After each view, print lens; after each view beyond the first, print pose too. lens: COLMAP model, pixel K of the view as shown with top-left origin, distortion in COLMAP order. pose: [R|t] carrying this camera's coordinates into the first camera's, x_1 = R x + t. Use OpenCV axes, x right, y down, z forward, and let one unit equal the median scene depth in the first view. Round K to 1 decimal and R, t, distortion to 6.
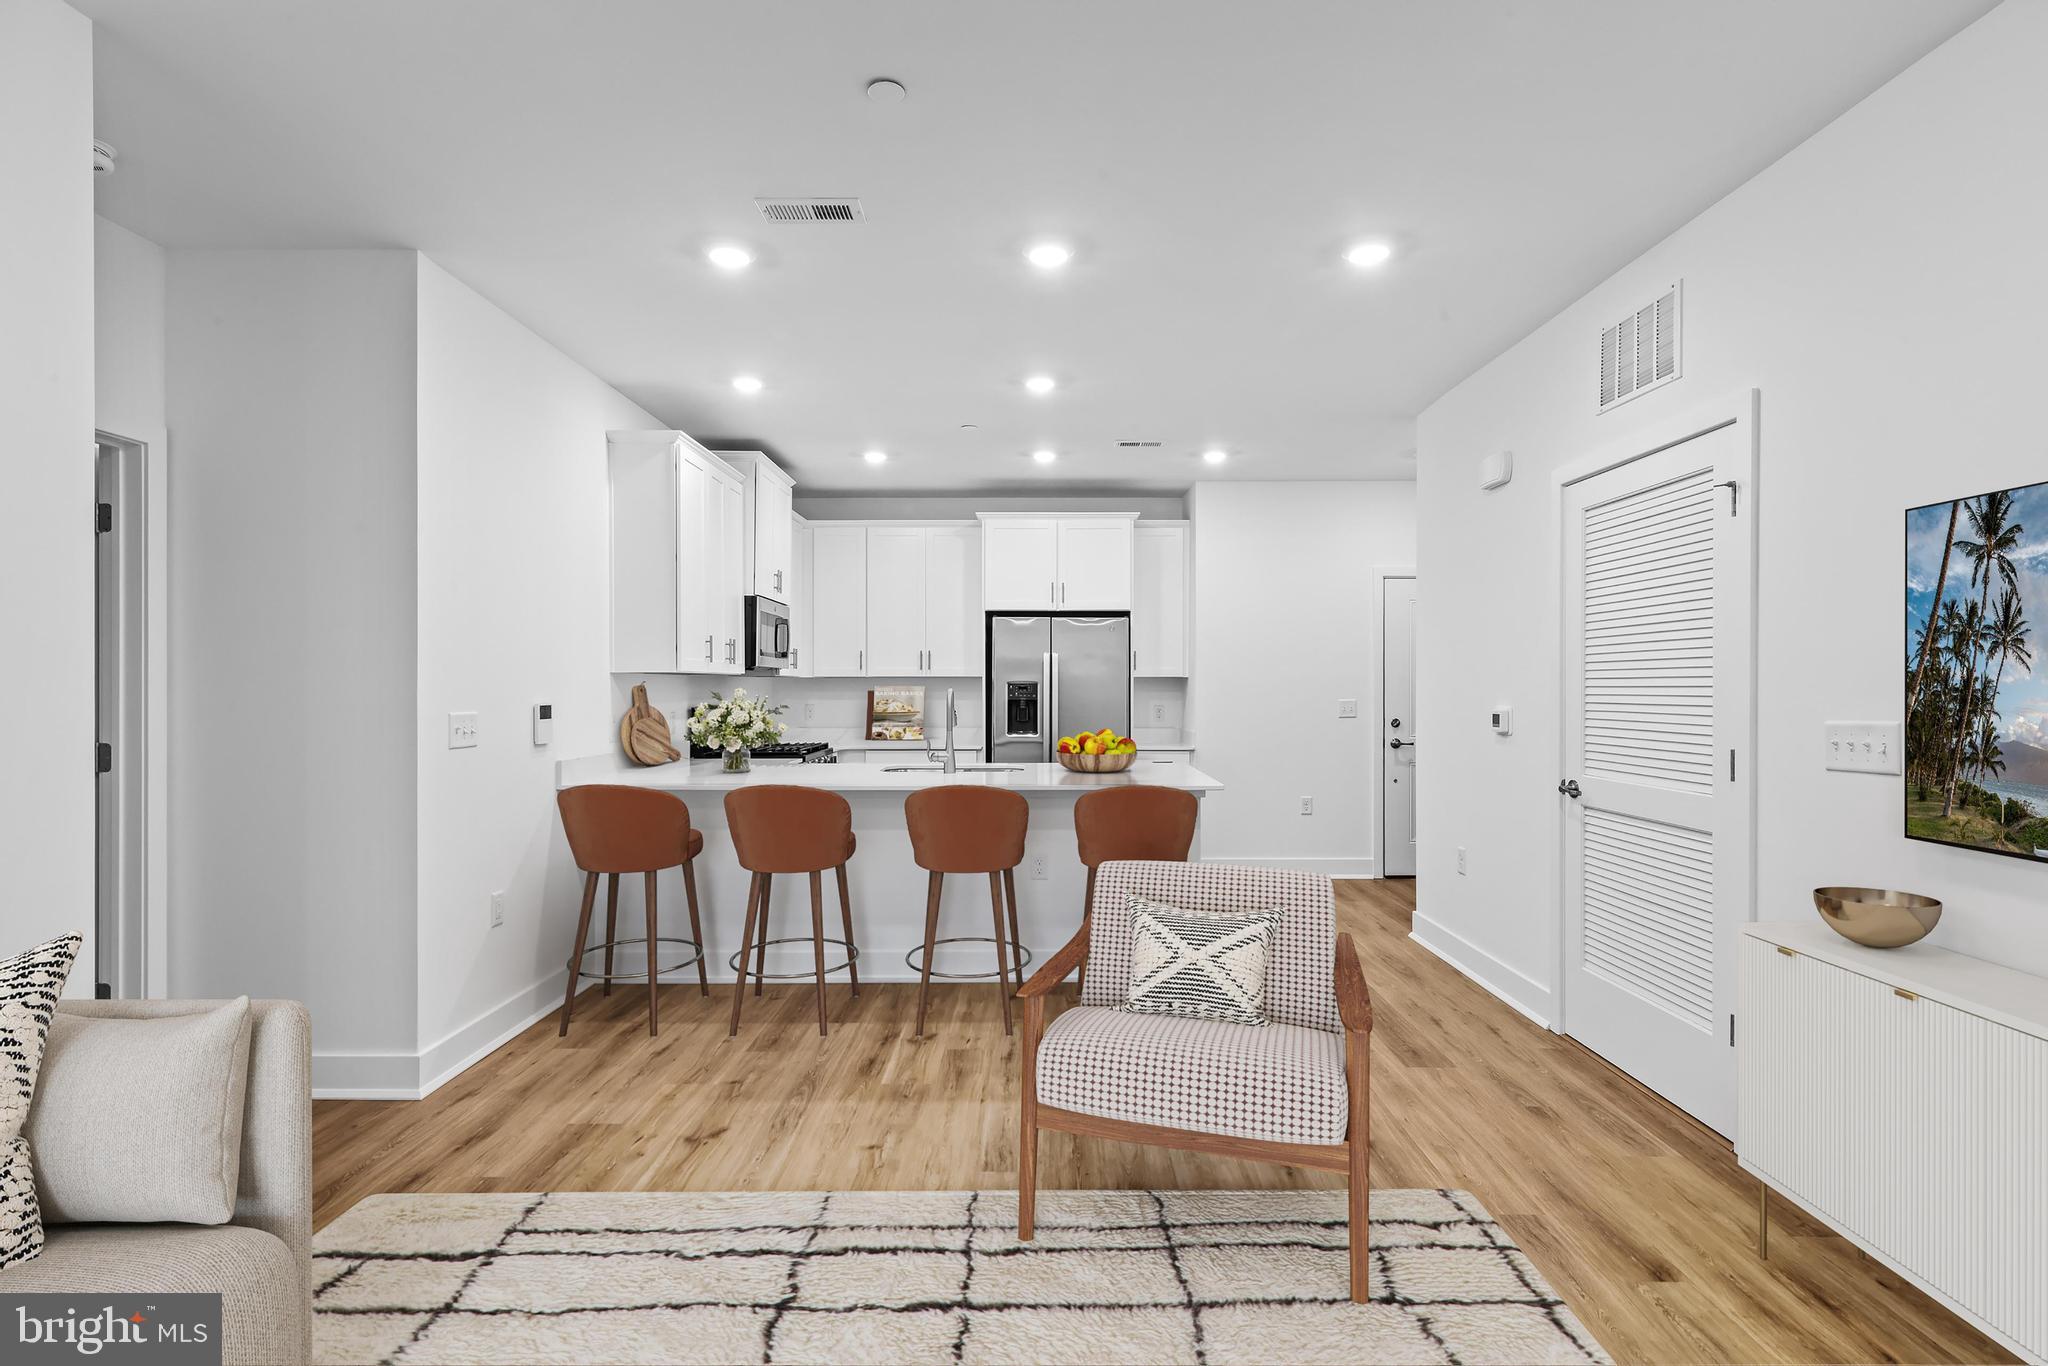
lens RADIAL K [[991.5, 0, 1043.7], [0, 991.5, 691.7], [0, 0, 1]] dist [0.004728, -0.001188]
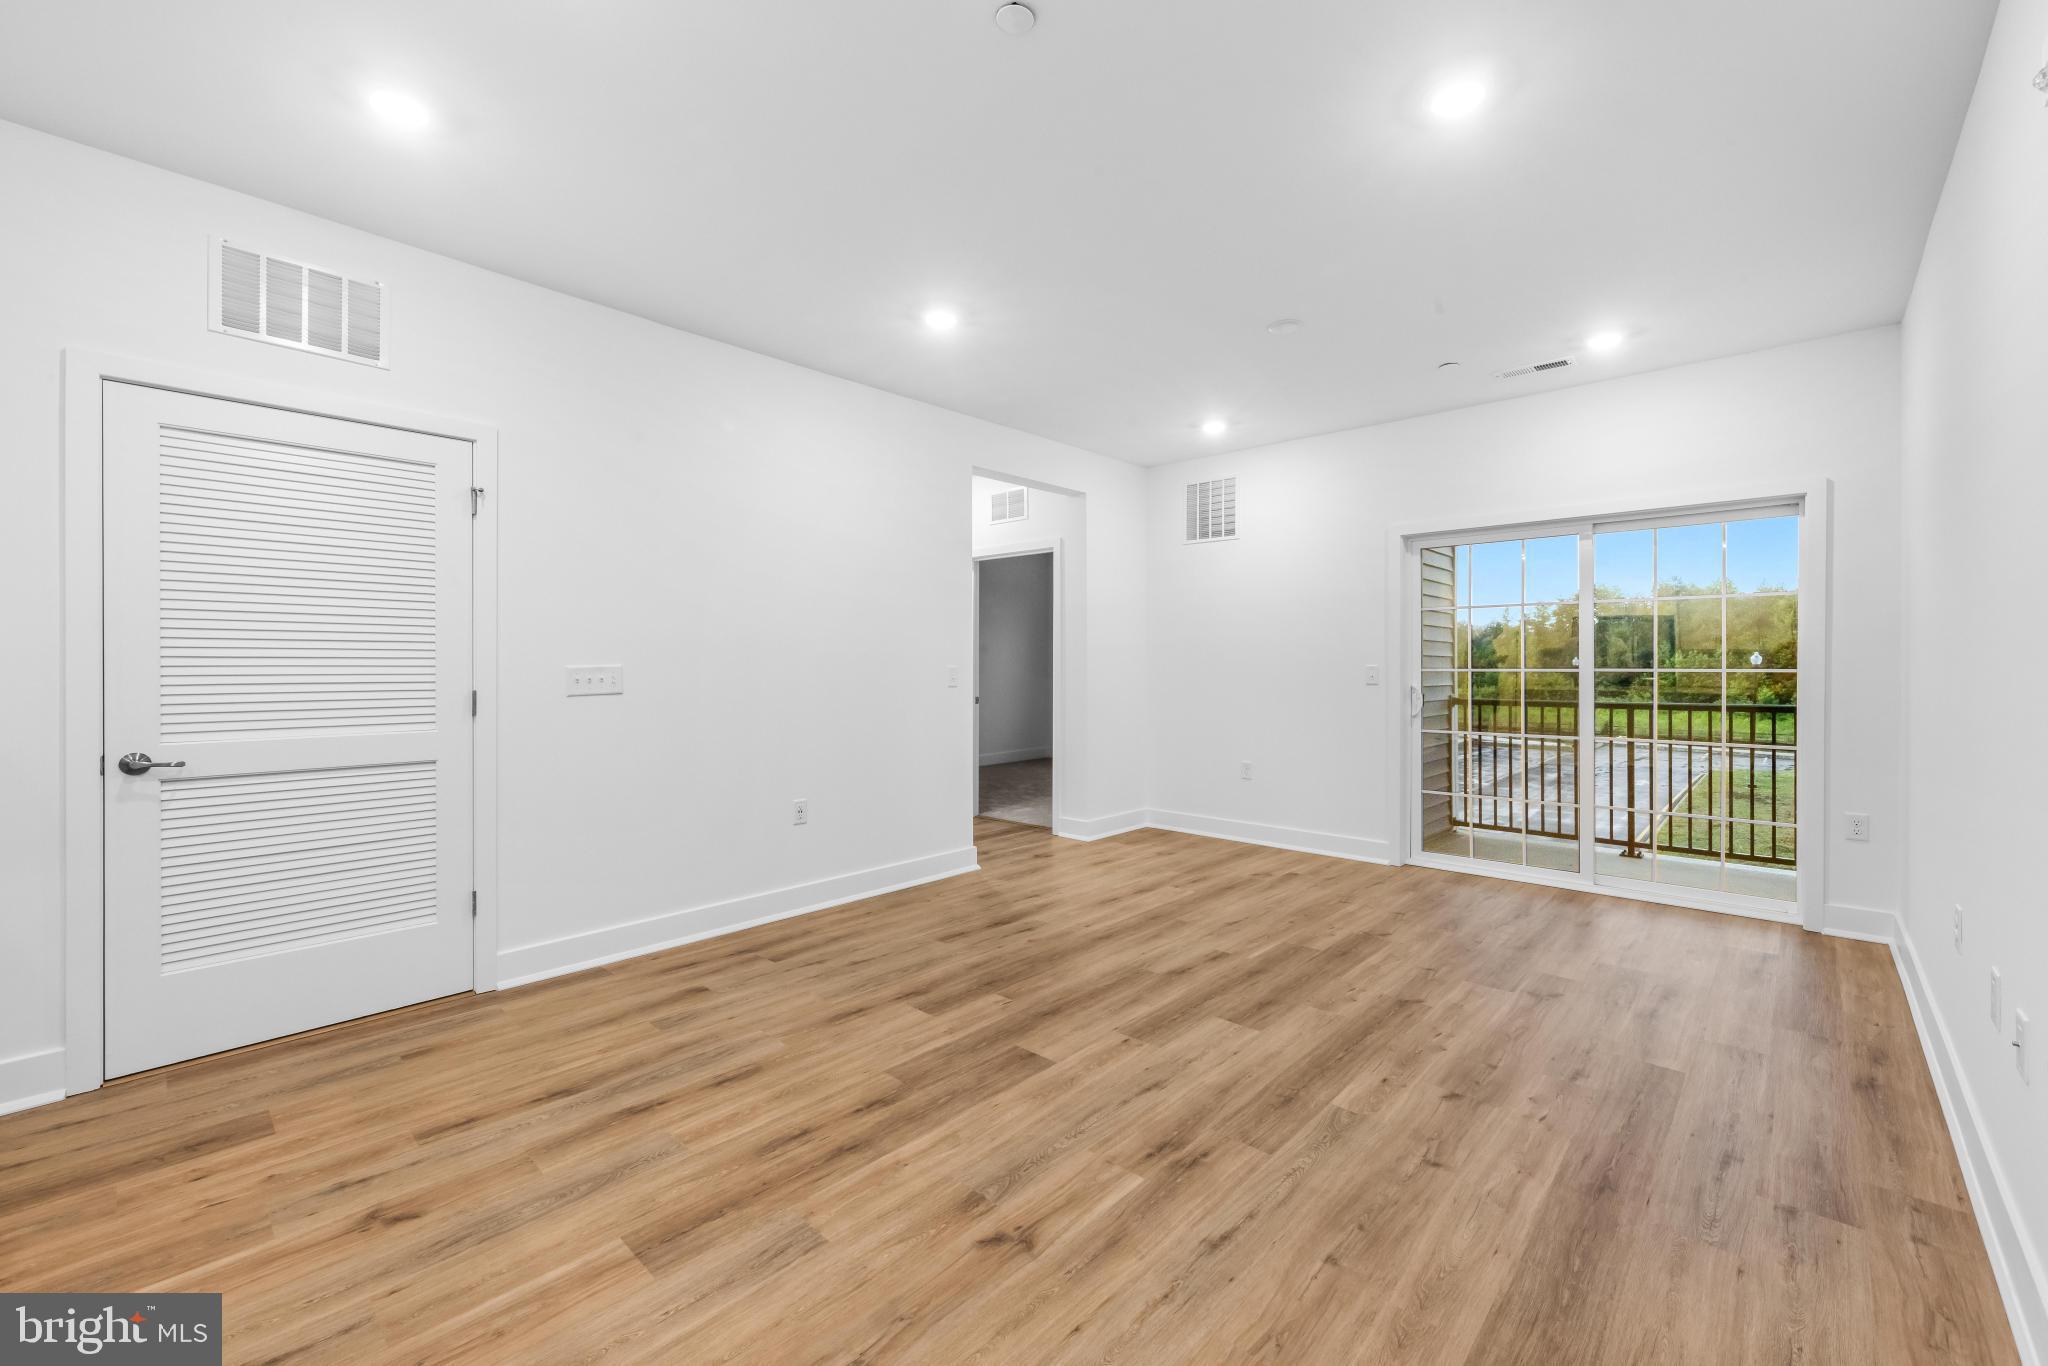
lens RADIAL K [[833.6, 0, 1036.1], [0, 833.6, 666.1], [0, 0, 1]] dist [0.006890, -0.002054]
pose [[-0.734150, 0.000340, 0.678987, -0.369395], [0.002709, 0.999993, 0.002428, 0.015550], [-0.678982, 0.003621, -0.734146, 0.803470]]
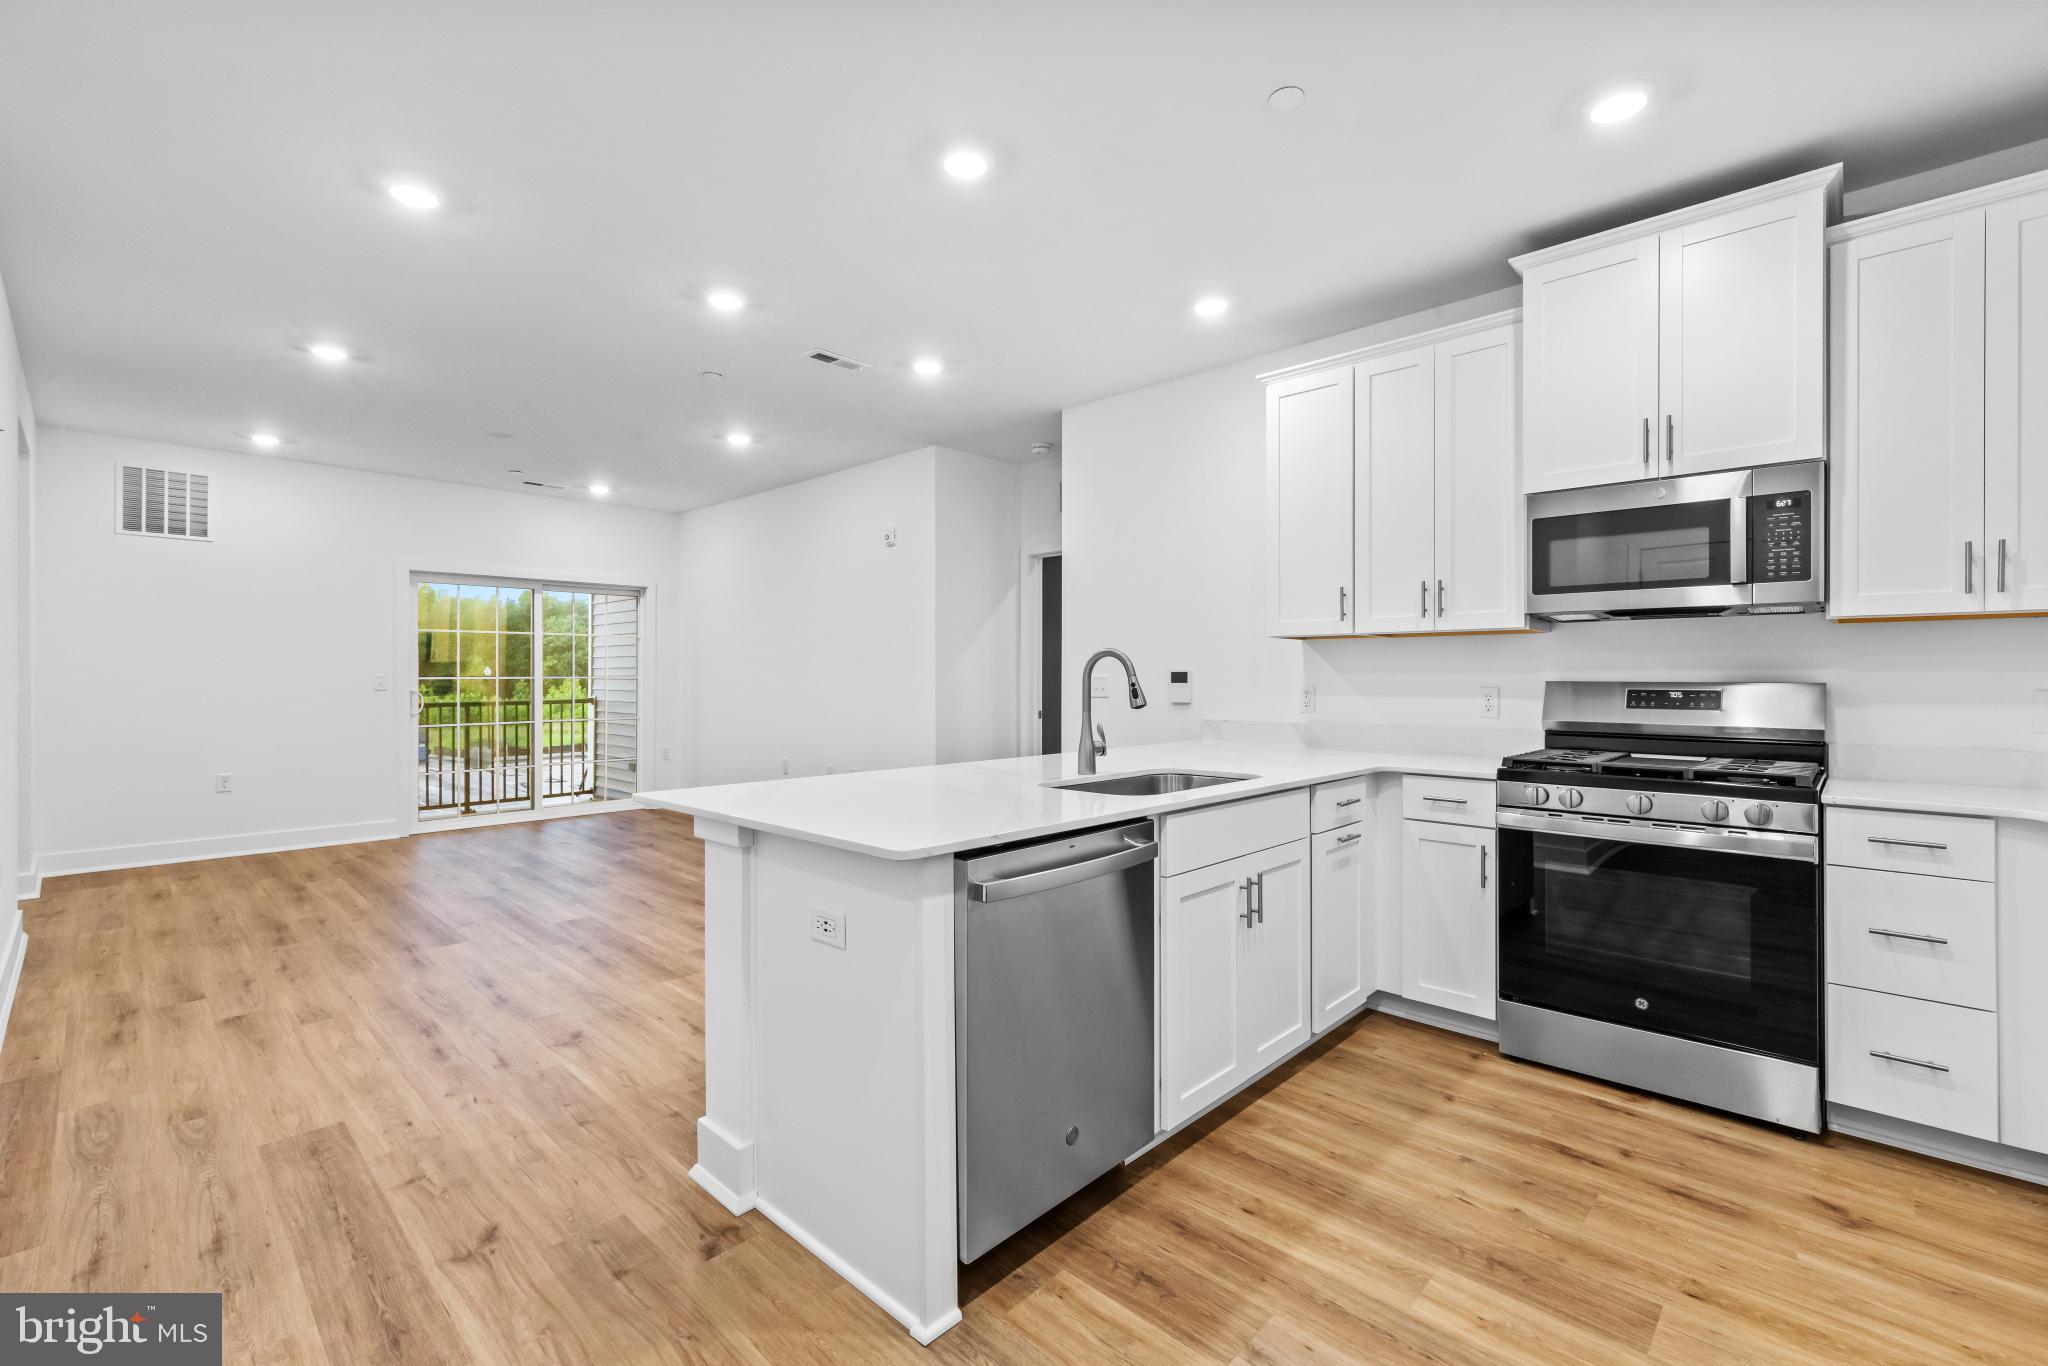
lens RADIAL K [[892.2, 0, 1028.3], [0, 892.2, 673.8], [0, 0, 1]] dist [0.007027, -0.001715]
pose [[-0.692206, -0.001226, -0.721699, 0.376910], [-0.002635, 0.999996, 0.000829, 0.013174], [0.721695, 0.002475, -0.692207, 1.414551]]
